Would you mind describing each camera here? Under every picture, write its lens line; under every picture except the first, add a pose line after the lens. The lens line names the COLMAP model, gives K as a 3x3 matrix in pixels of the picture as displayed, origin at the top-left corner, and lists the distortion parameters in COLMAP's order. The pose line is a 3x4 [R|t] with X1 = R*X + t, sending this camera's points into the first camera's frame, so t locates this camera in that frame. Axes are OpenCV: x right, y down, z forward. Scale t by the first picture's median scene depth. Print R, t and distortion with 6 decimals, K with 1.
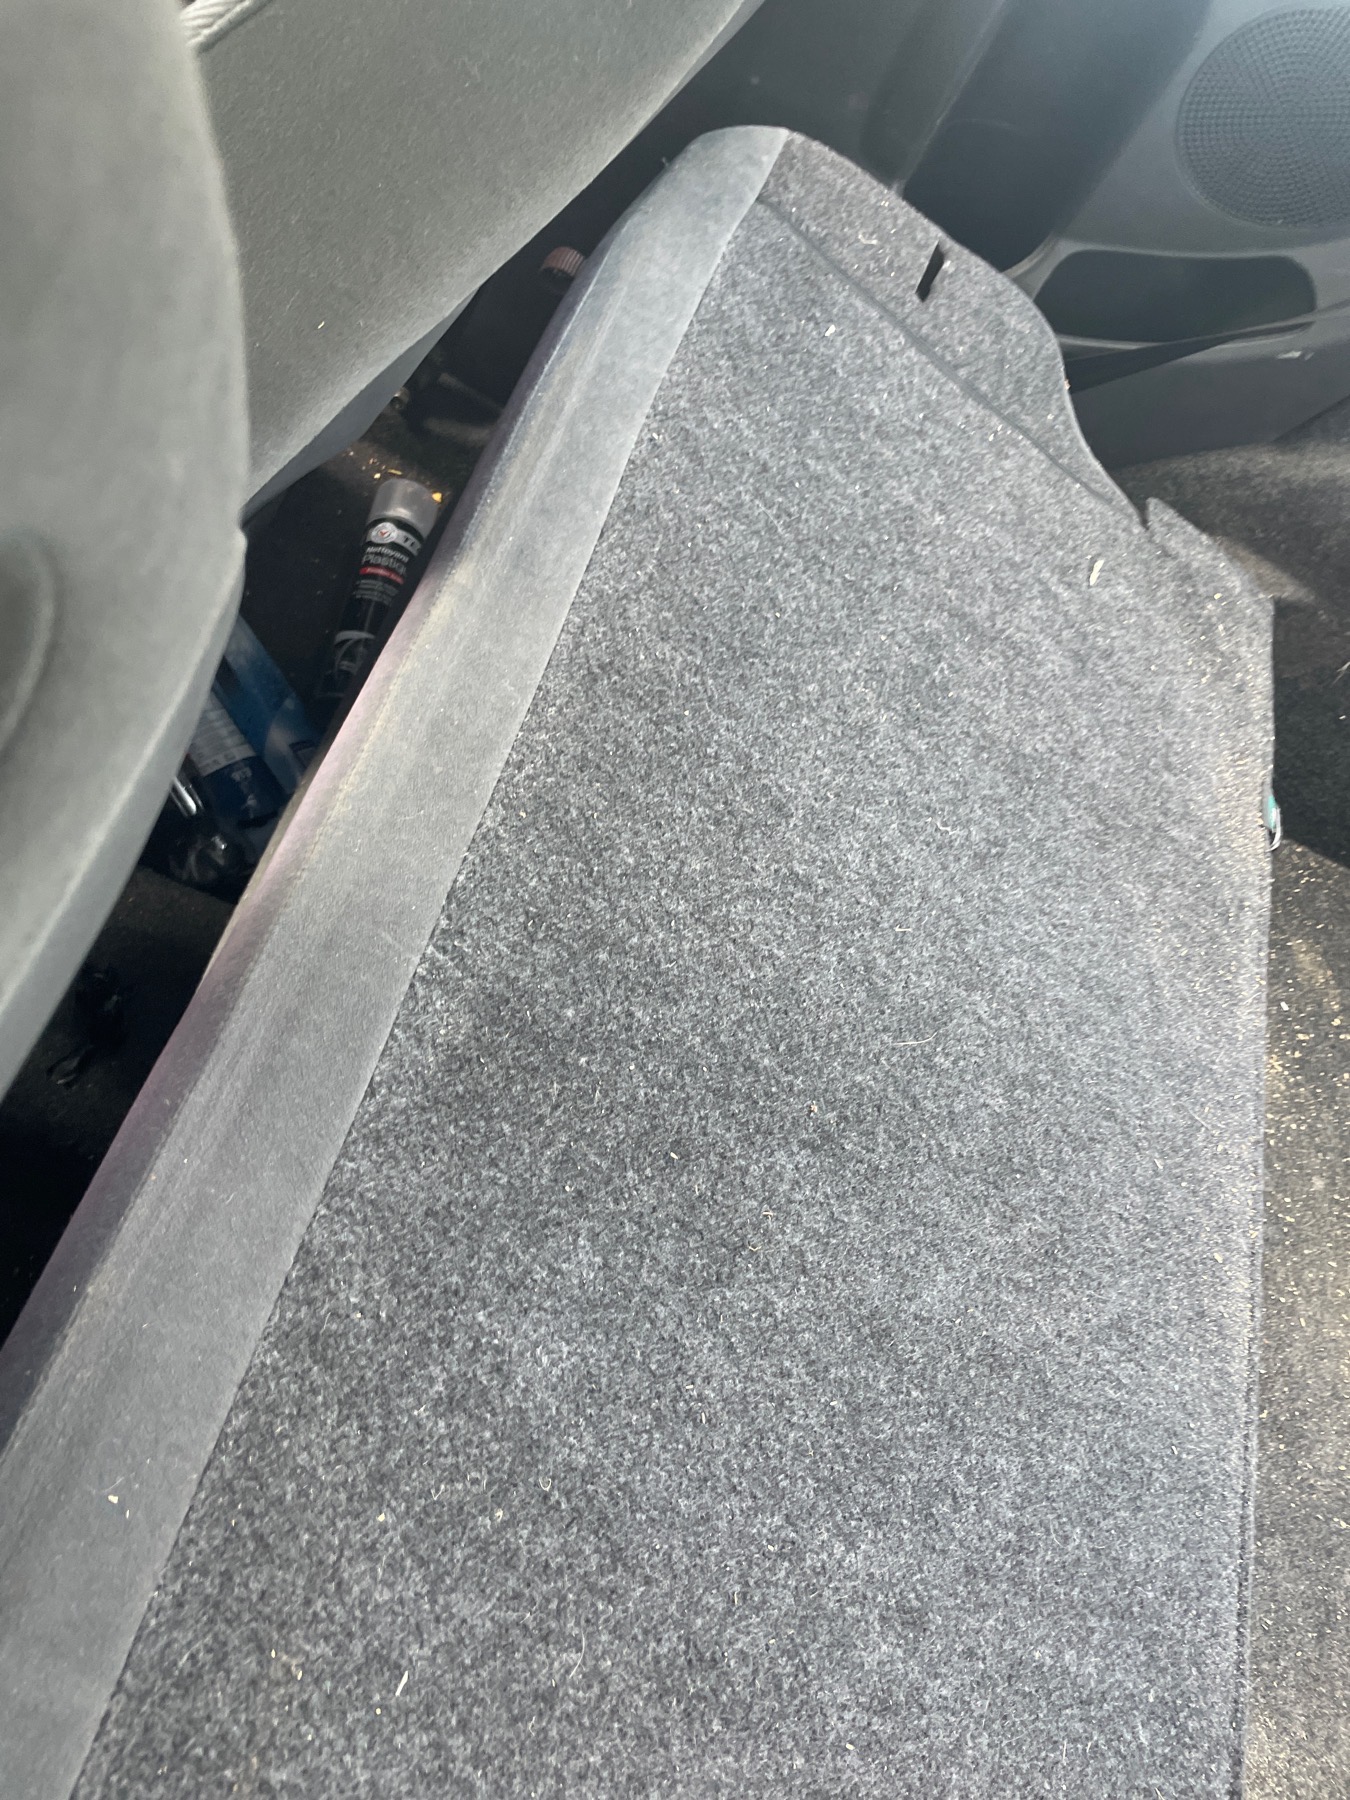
lens RADIAL K [[1367.0, 0, 674.6], [0, 1367.0, 900.3], [0, 0, 1]] dist [0.073753, -0.100486]
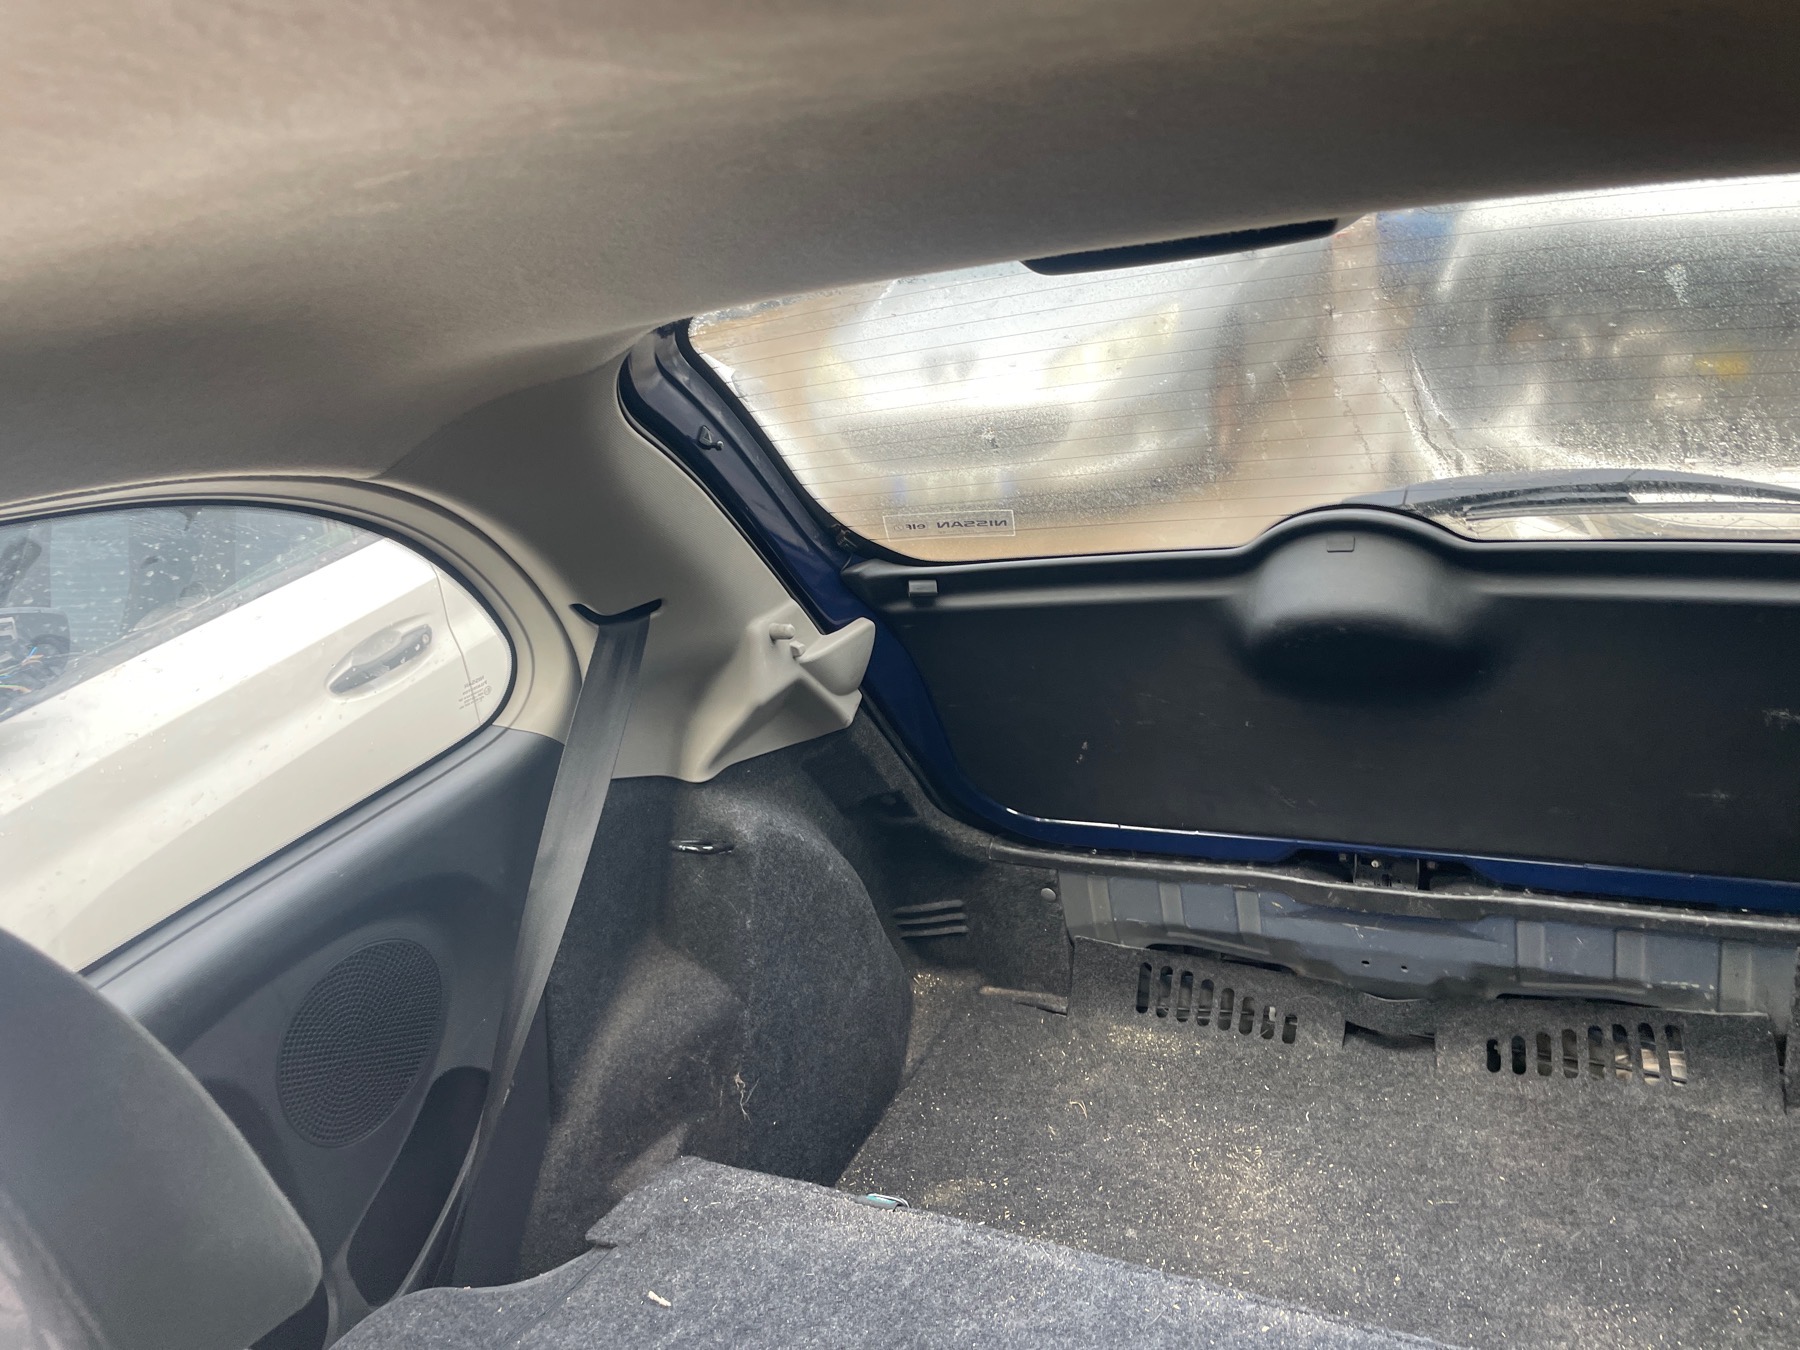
lens RADIAL K [[1367.0, 0, 900.0], [0, 1367.0, 674.2], [0, 0, 1]] dist [0.073753, -0.100486]
pose [[0.129987, -0.688093, 0.713885, -0.128354], [0.958989, 0.270154, 0.085777, -0.283949], [-0.251881, 0.673458, 0.694989, -0.190210]]
